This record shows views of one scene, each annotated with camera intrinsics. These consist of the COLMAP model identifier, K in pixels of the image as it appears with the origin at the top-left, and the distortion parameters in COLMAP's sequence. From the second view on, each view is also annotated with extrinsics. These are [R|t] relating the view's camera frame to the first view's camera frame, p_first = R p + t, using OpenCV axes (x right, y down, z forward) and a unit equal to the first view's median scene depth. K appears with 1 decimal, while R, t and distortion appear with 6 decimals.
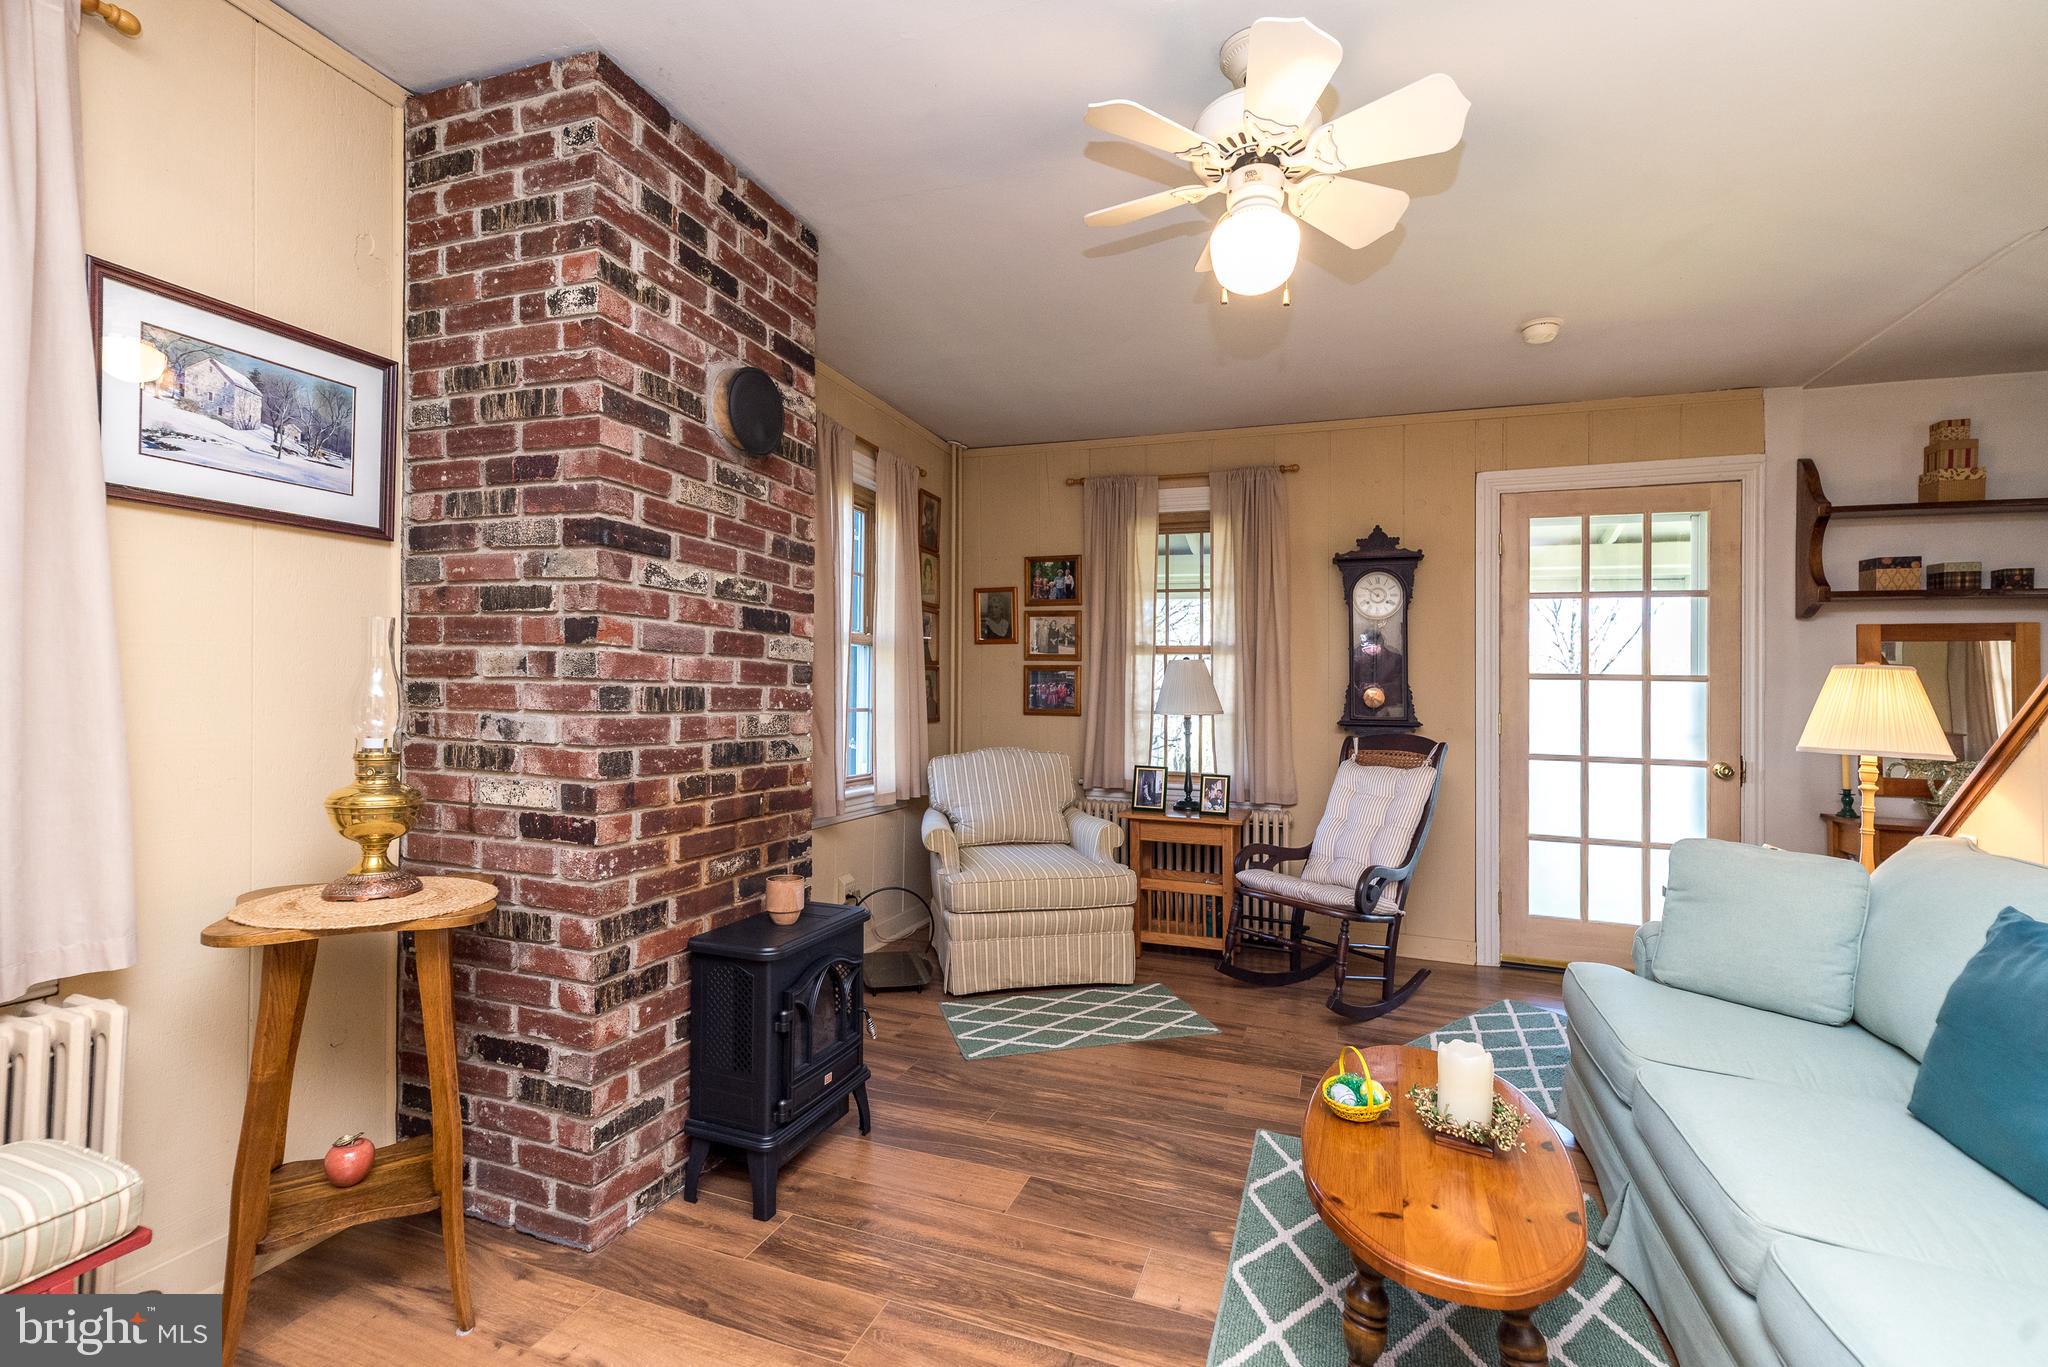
lens RADIAL K [[892.2, 0, 1011.1], [0, 892.2, 685.0], [0, 0, 1]] dist [0.010228, -0.000312]
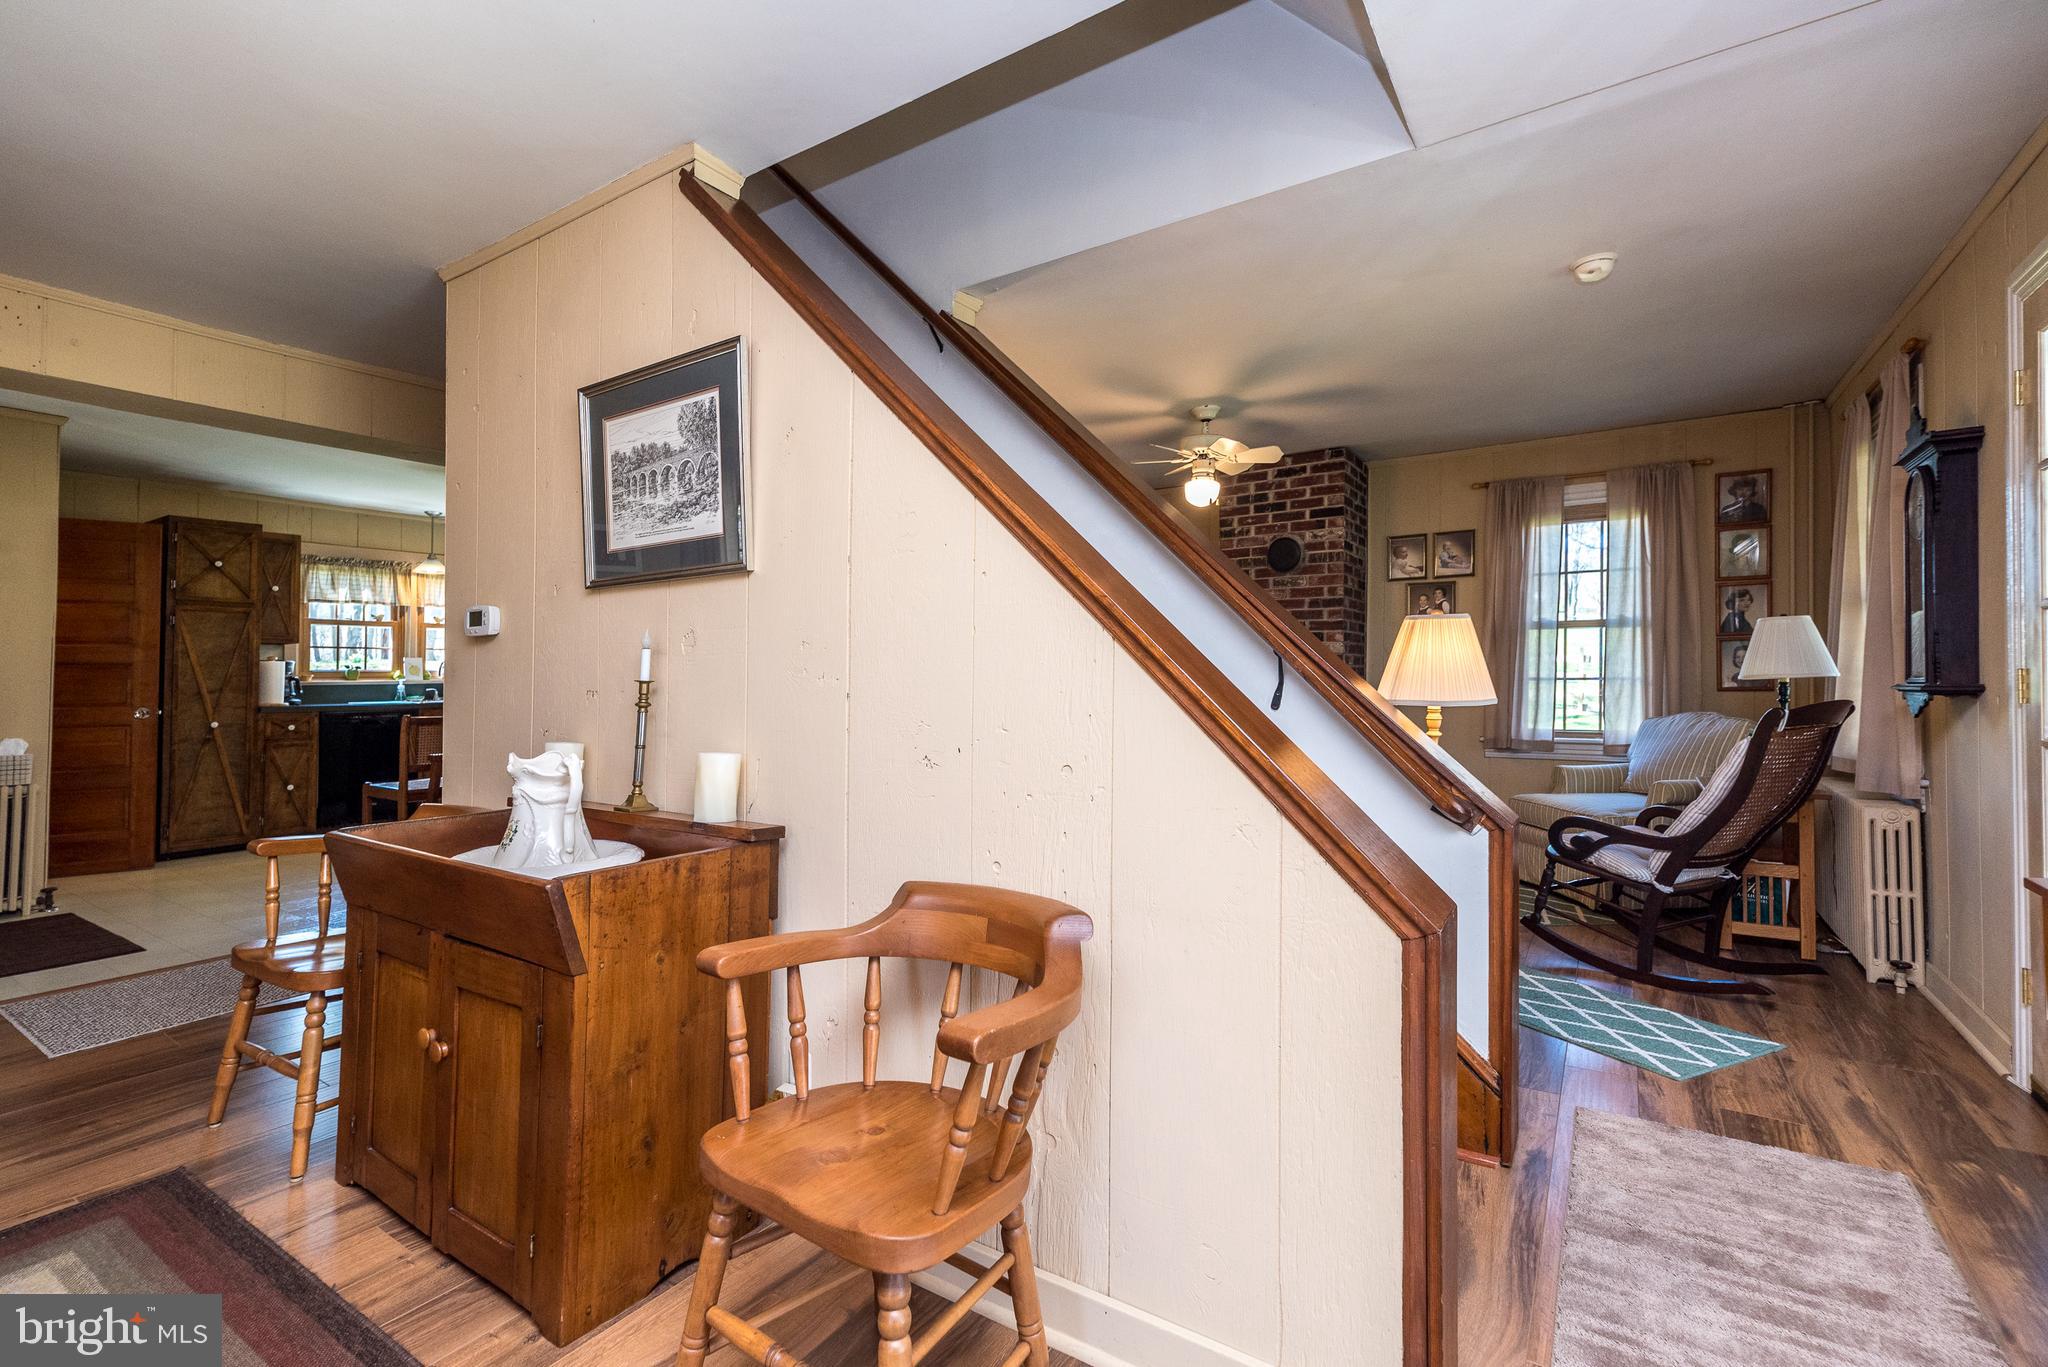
lens RADIAL K [[892.2, 0, 1027.9], [0, 892.2, 678.5], [0, 0, 1]] dist [0.010228, -0.000312]
pose [[-0.220628, -0.017439, -0.975202, 1.494872], [0.003664, 0.999818, -0.018708, 0.053323], [0.975351, -0.007701, -0.220524, 0.561404]]
